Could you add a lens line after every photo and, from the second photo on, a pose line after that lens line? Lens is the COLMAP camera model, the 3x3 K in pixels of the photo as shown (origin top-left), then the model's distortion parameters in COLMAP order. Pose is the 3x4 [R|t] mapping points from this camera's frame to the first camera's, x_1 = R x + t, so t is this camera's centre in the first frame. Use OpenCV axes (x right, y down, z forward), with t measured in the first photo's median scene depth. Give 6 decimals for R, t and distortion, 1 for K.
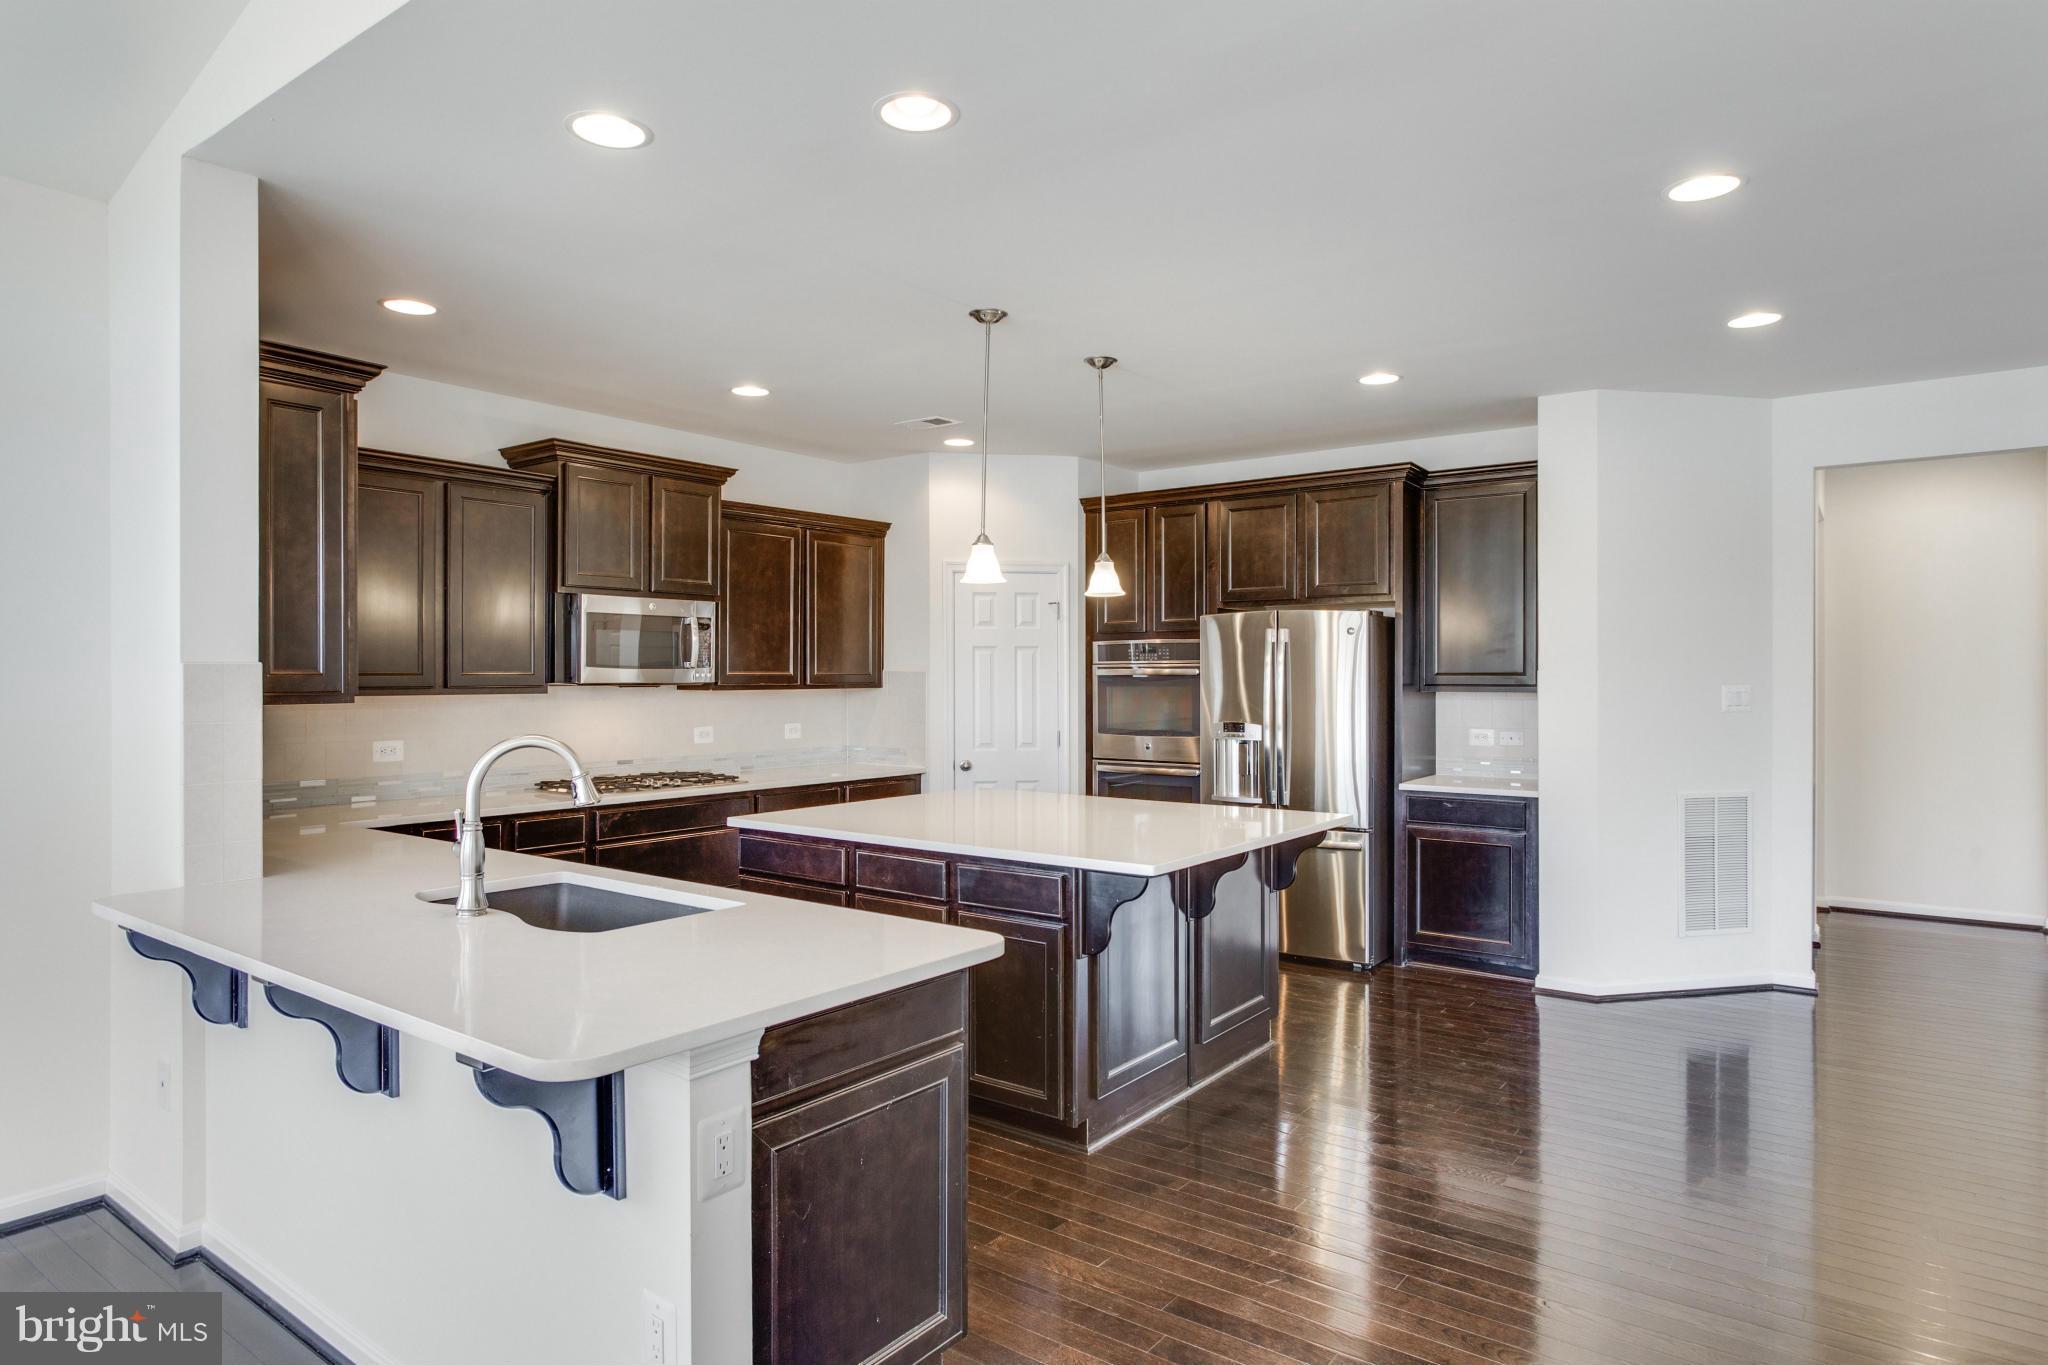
lens RADIAL K [[1172.6, 0, 1026.1], [0, 1172.6, 686.9], [0, 0, 1]] dist [-0.002826, -0.000344]
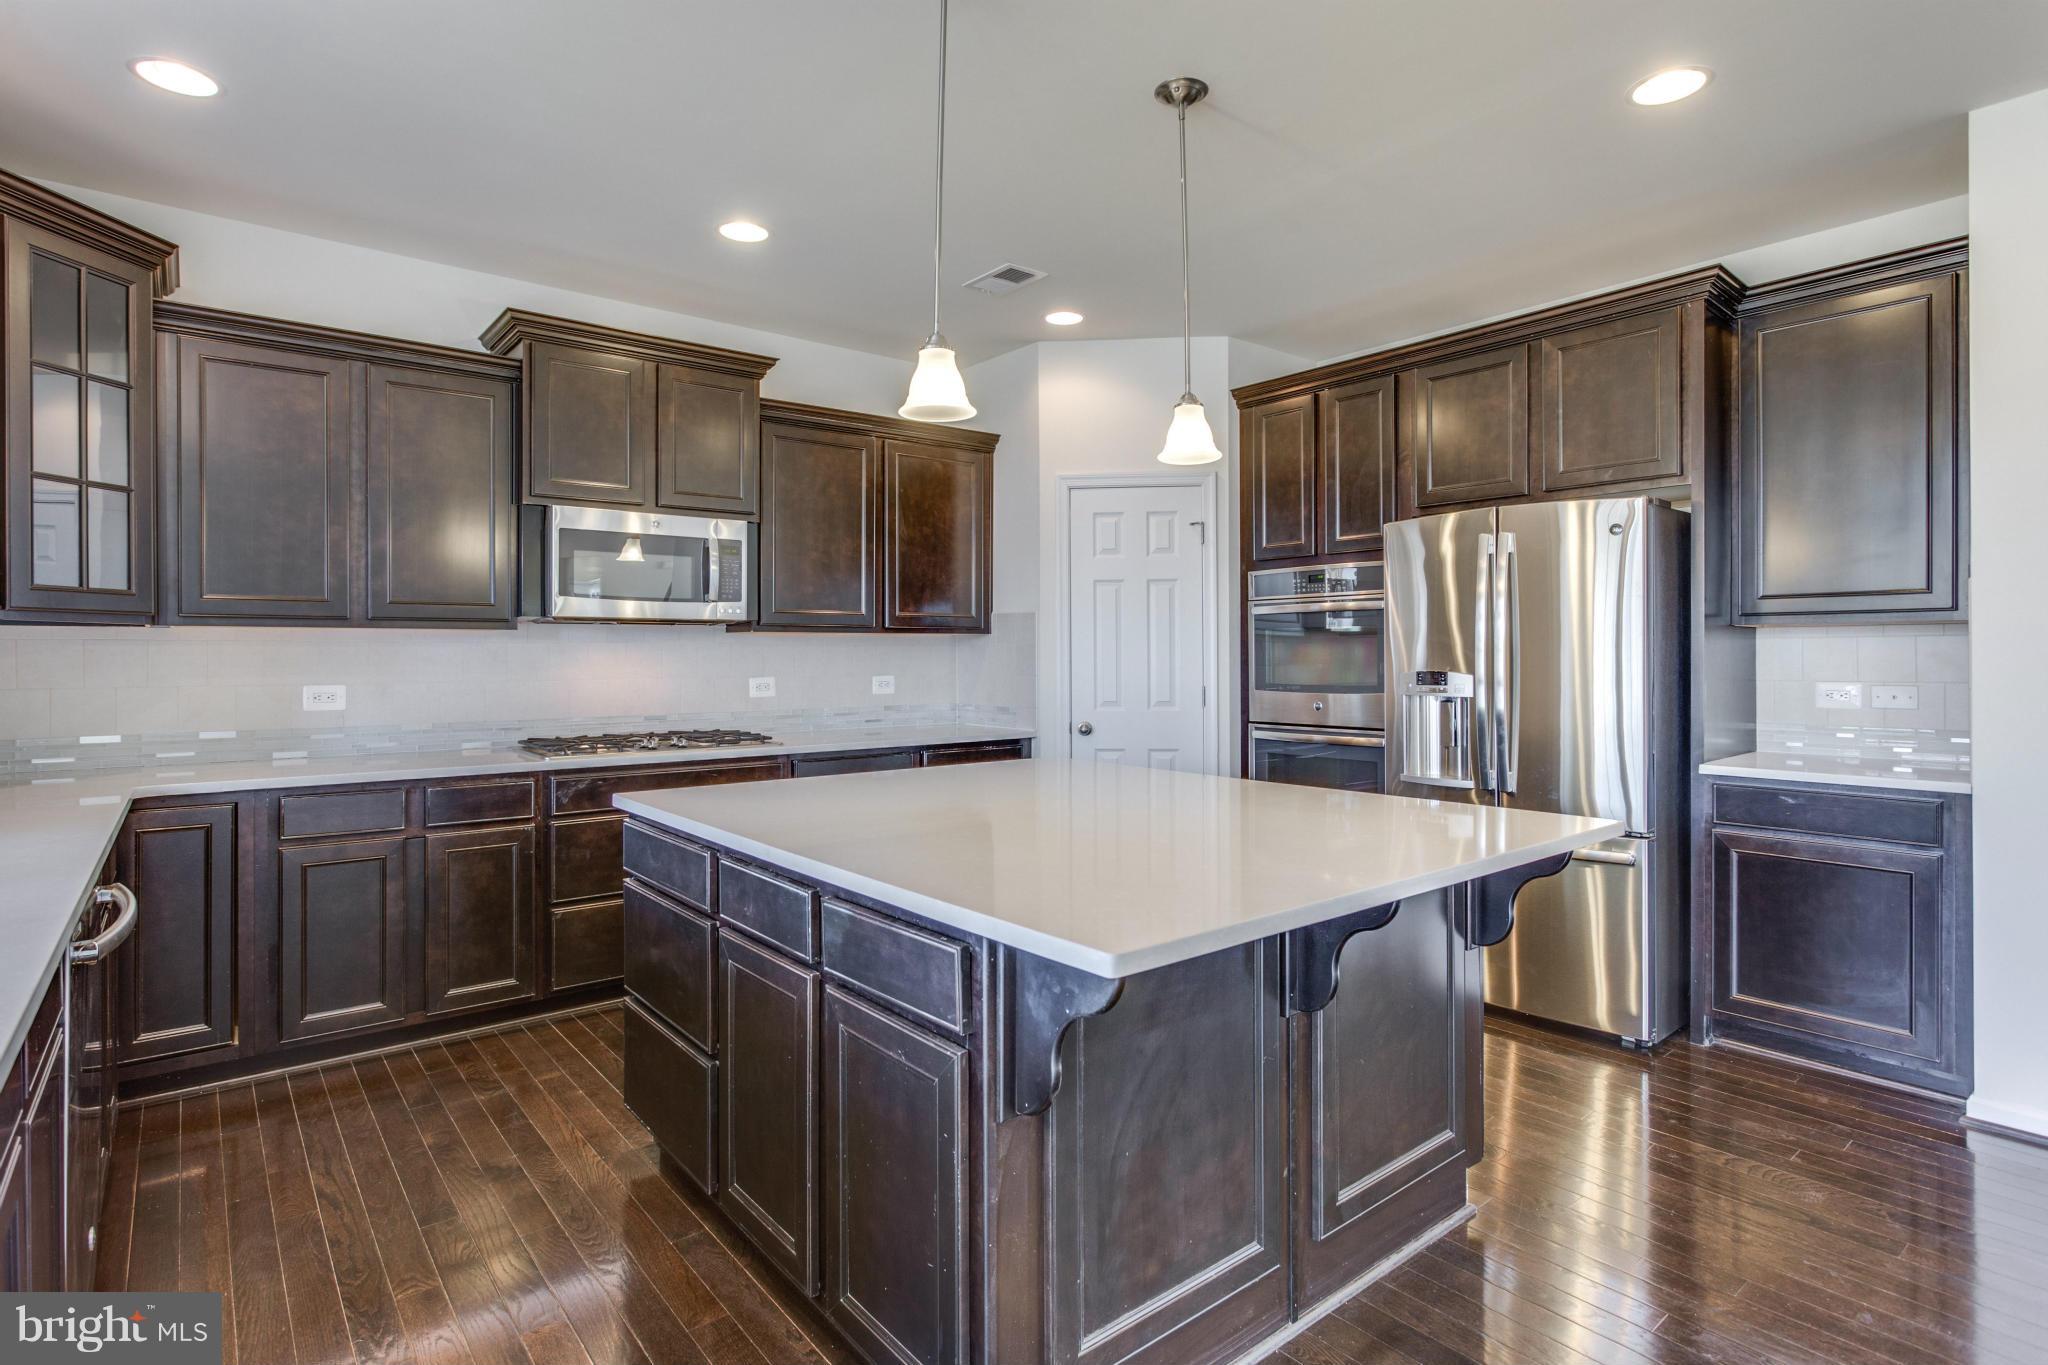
lens RADIAL K [[1026.2, 0, 1027.1], [0, 1026.2, 662.6], [0, 0, 1]] dist [-0.005167, 0.000139]
pose [[0.969624, -0.001239, -0.244598, 0.095806], [0.000712, 0.999997, -0.002241, 0.027122], [0.244600, 0.001999, 0.969622, 0.358463]]
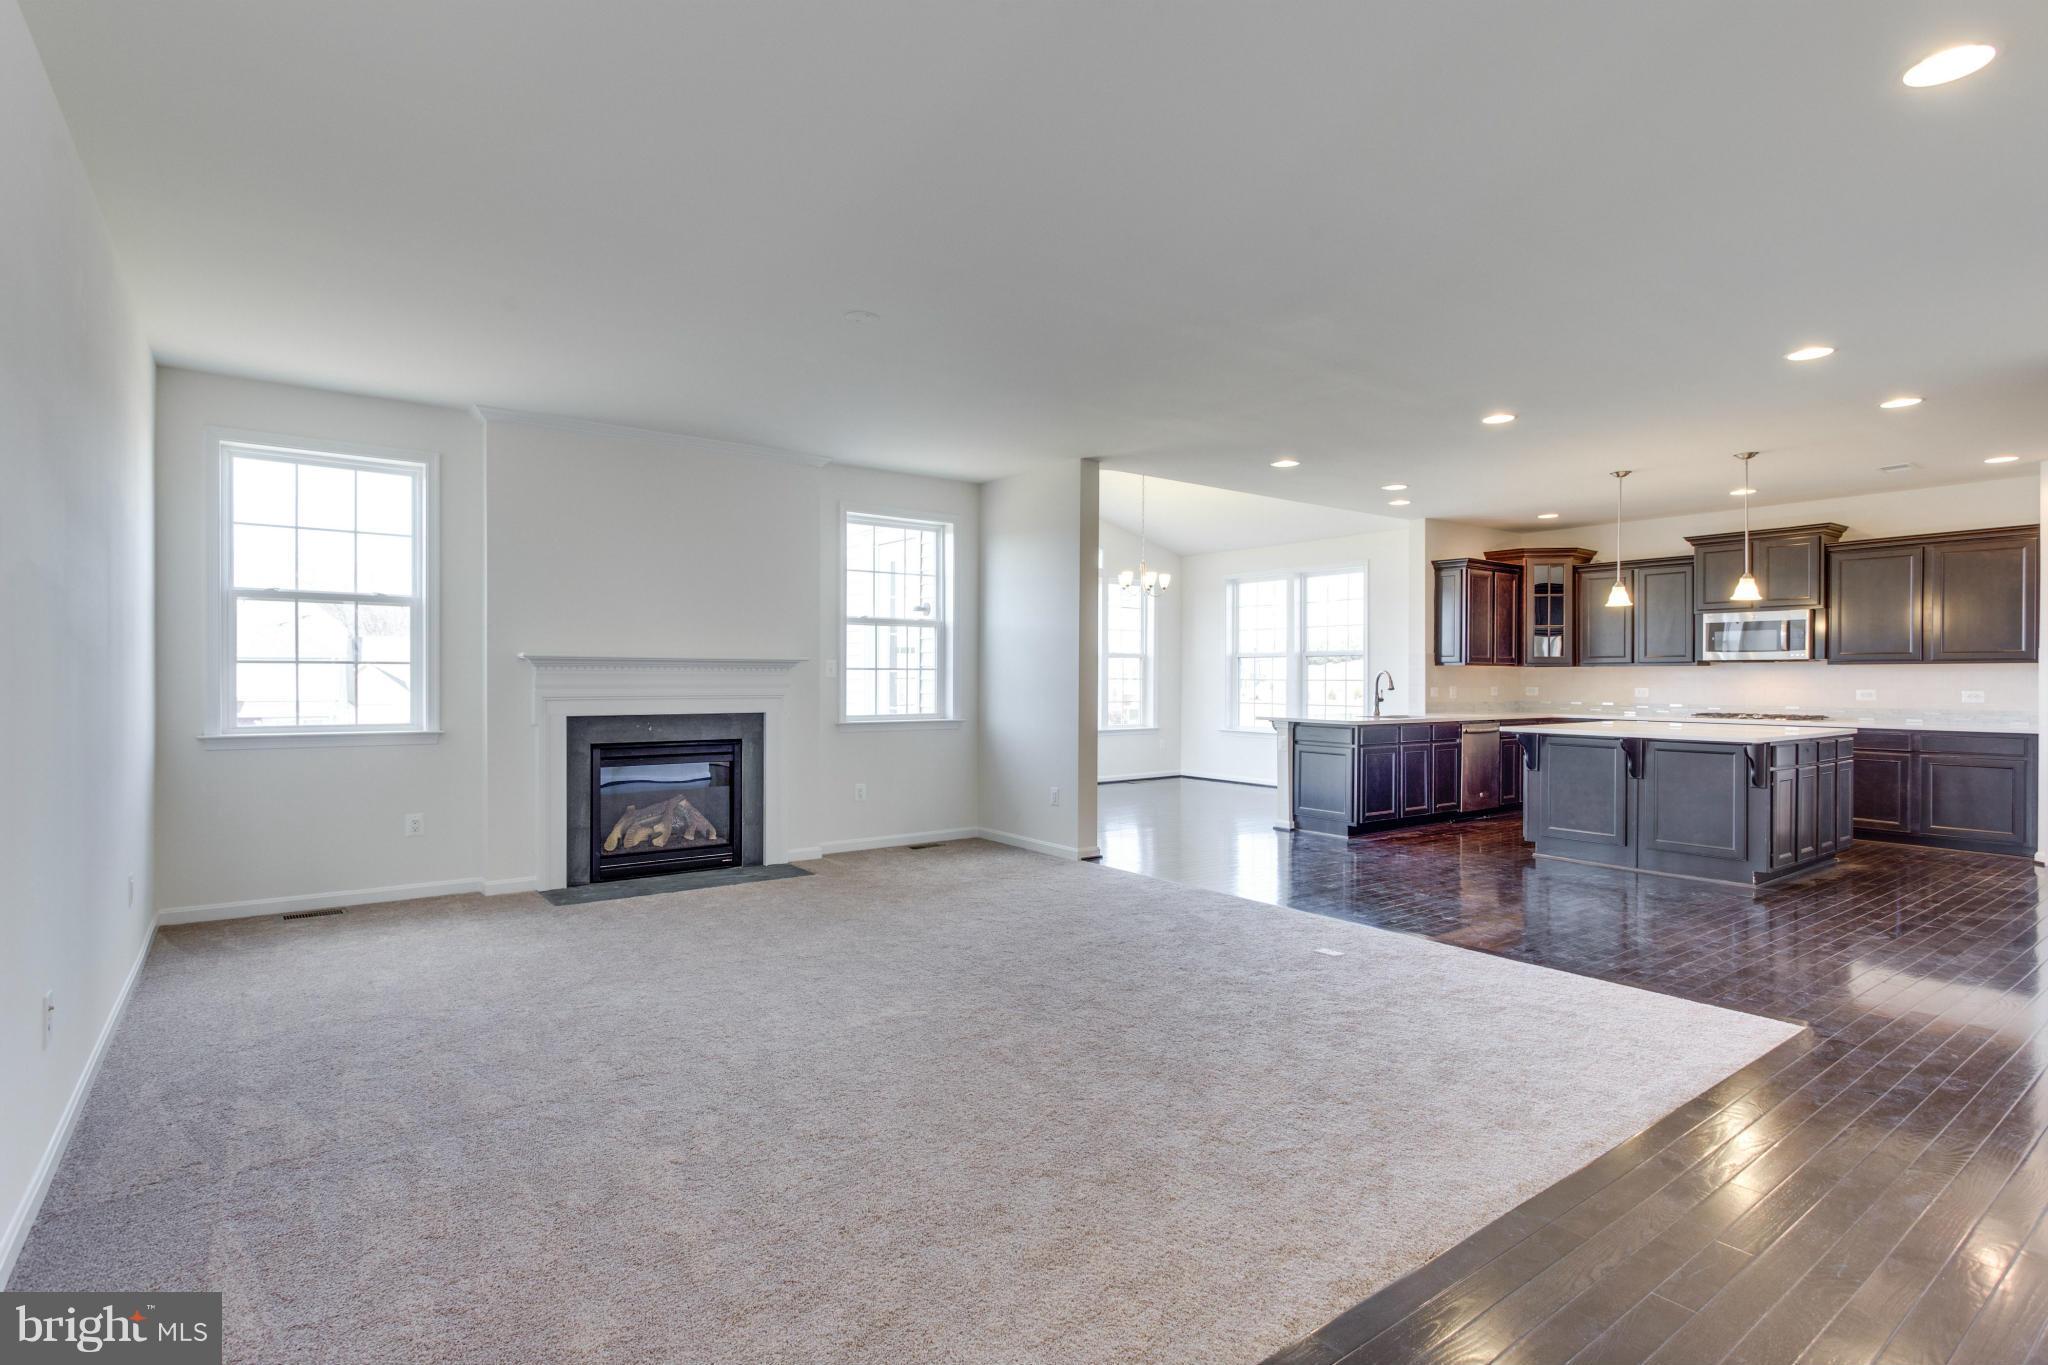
lens RADIAL K [[978.2, 0, 1024.0], [0, 978.2, 682.5], [0, 0, 1]] dist [-0.003219, -0.000834]
pose [[-0.302795, 0.003690, -0.953049, 1.336537], [-0.012682, 0.999888, 0.007900, 0.031225], [0.952971, 0.014479, -0.302715, 0.378334]]
